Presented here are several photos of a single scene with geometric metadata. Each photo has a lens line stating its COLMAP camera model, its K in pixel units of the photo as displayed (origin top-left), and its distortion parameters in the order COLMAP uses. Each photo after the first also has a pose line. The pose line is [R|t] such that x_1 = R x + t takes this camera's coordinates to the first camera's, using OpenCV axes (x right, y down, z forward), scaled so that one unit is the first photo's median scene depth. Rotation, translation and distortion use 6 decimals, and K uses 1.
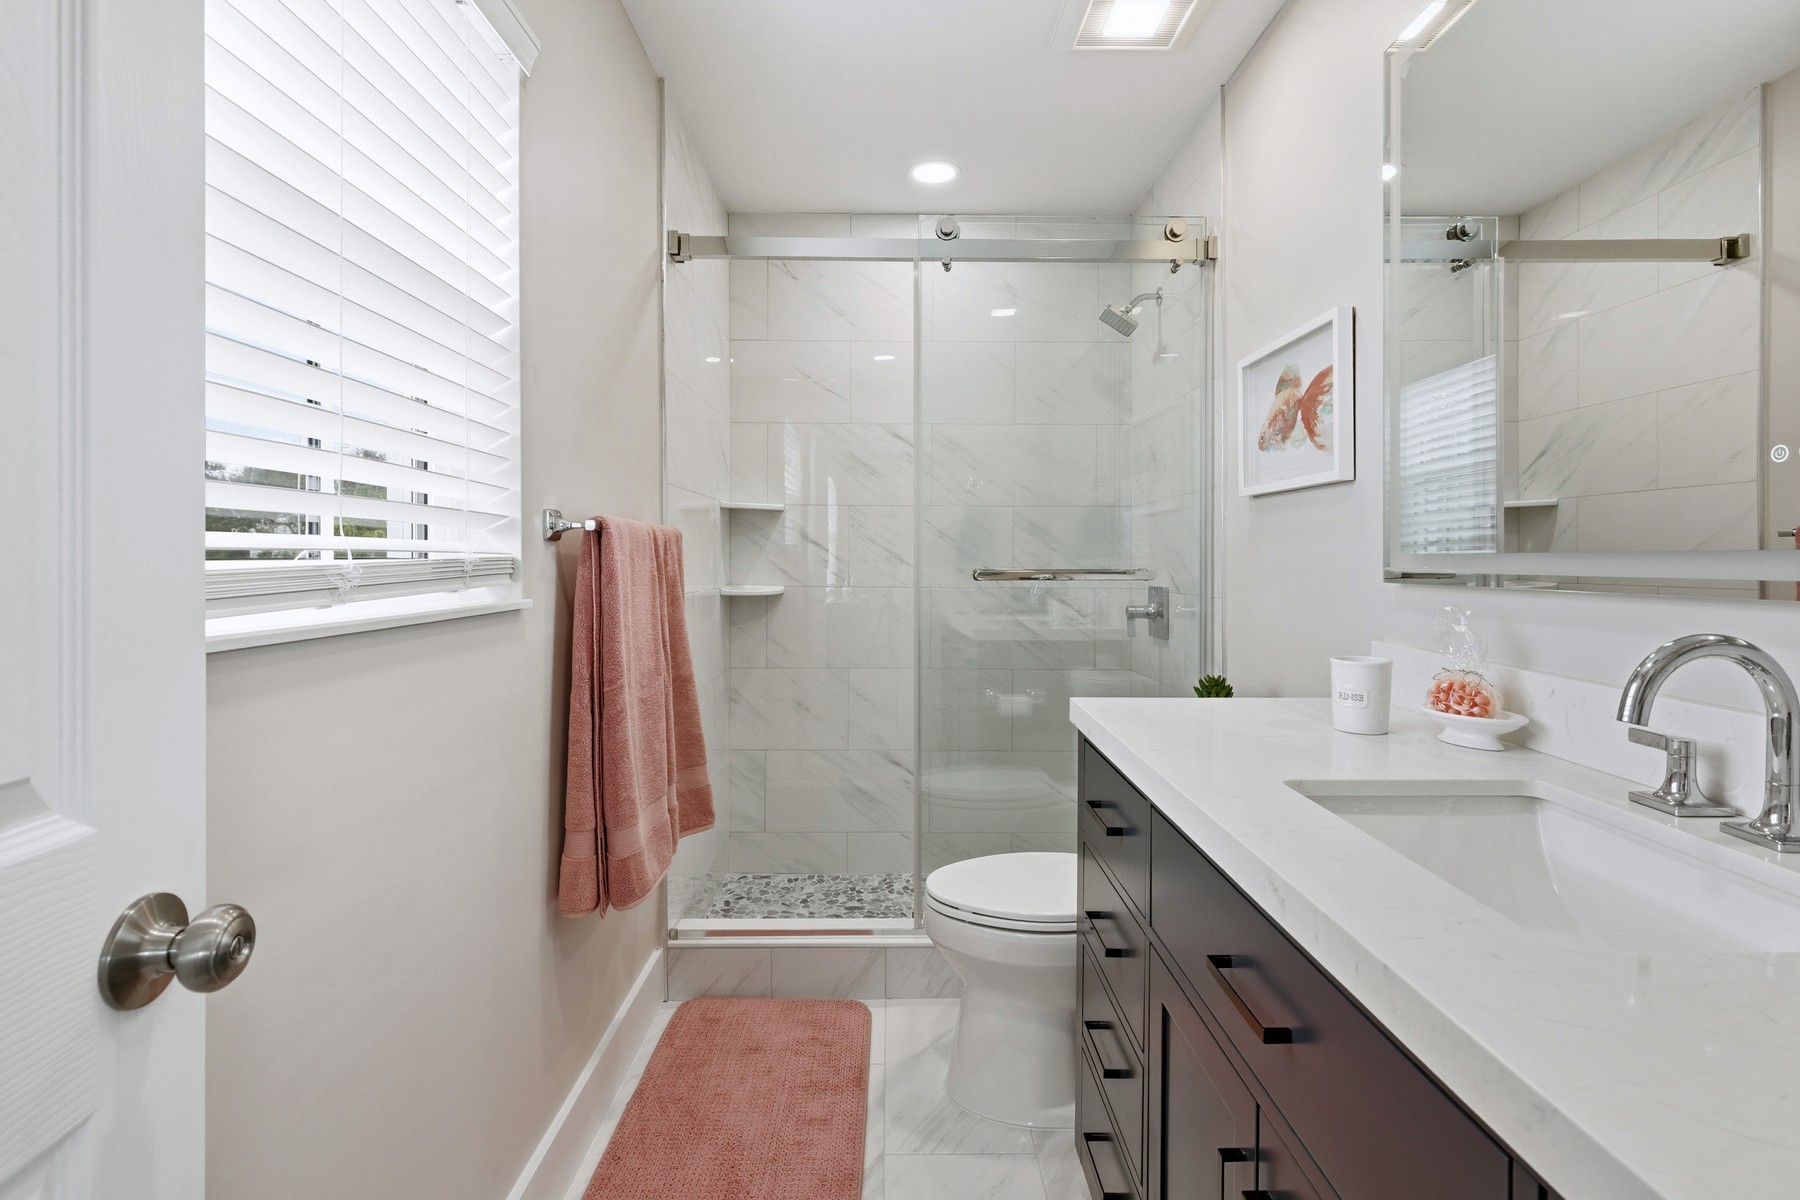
lens RADIAL K [[864.3, 0, 912.1], [0, 864.3, 559.6], [0, 0, 1]] dist [0.000424, 0.000111]
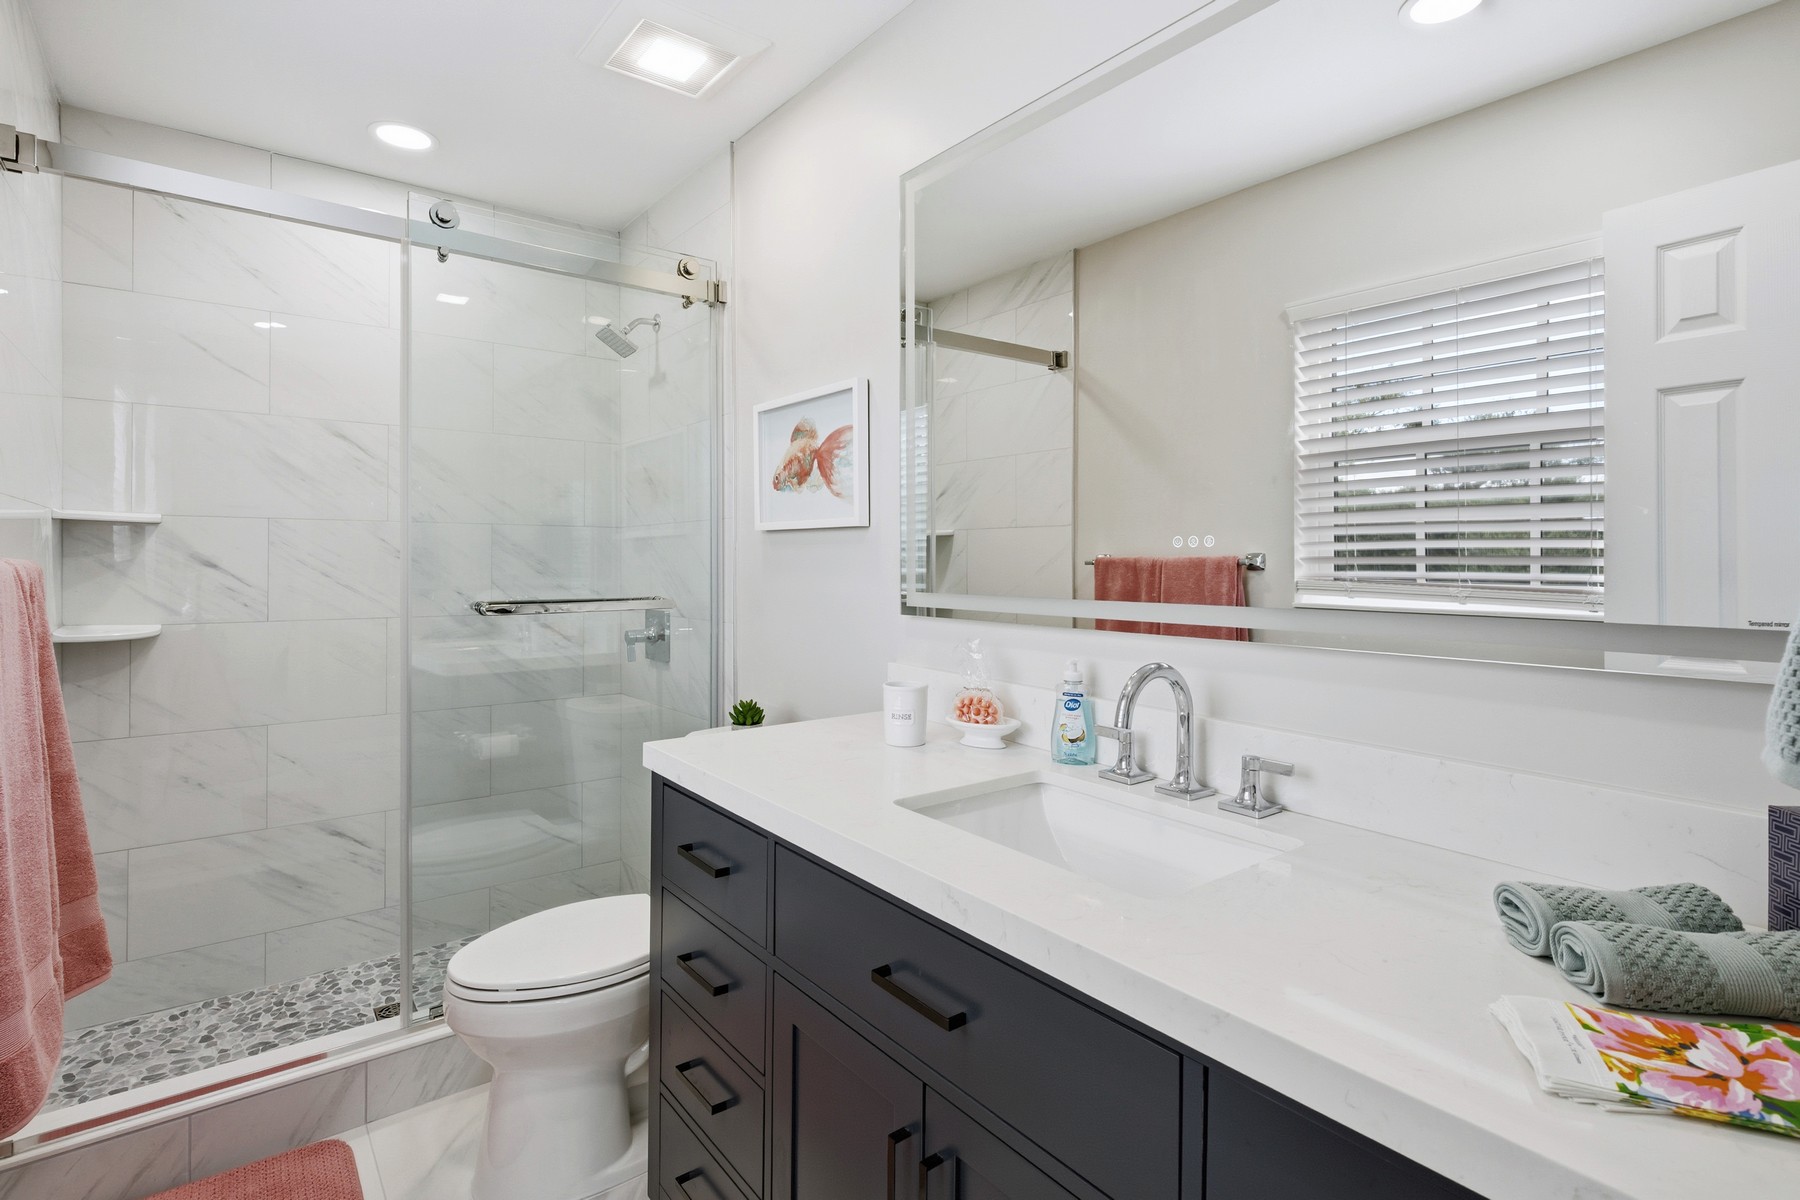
lens RADIAL K [[864.3, 0, 912.1], [0, 864.3, 559.6], [0, 0, 1]] dist [0.000424, 0.000111]
pose [[0.798928, 0.002327, 0.601423, -0.104171], [0.000989, 0.999986, -0.005184, -0.027540], [-0.601426, 0.004737, 0.798914, 0.016294]]
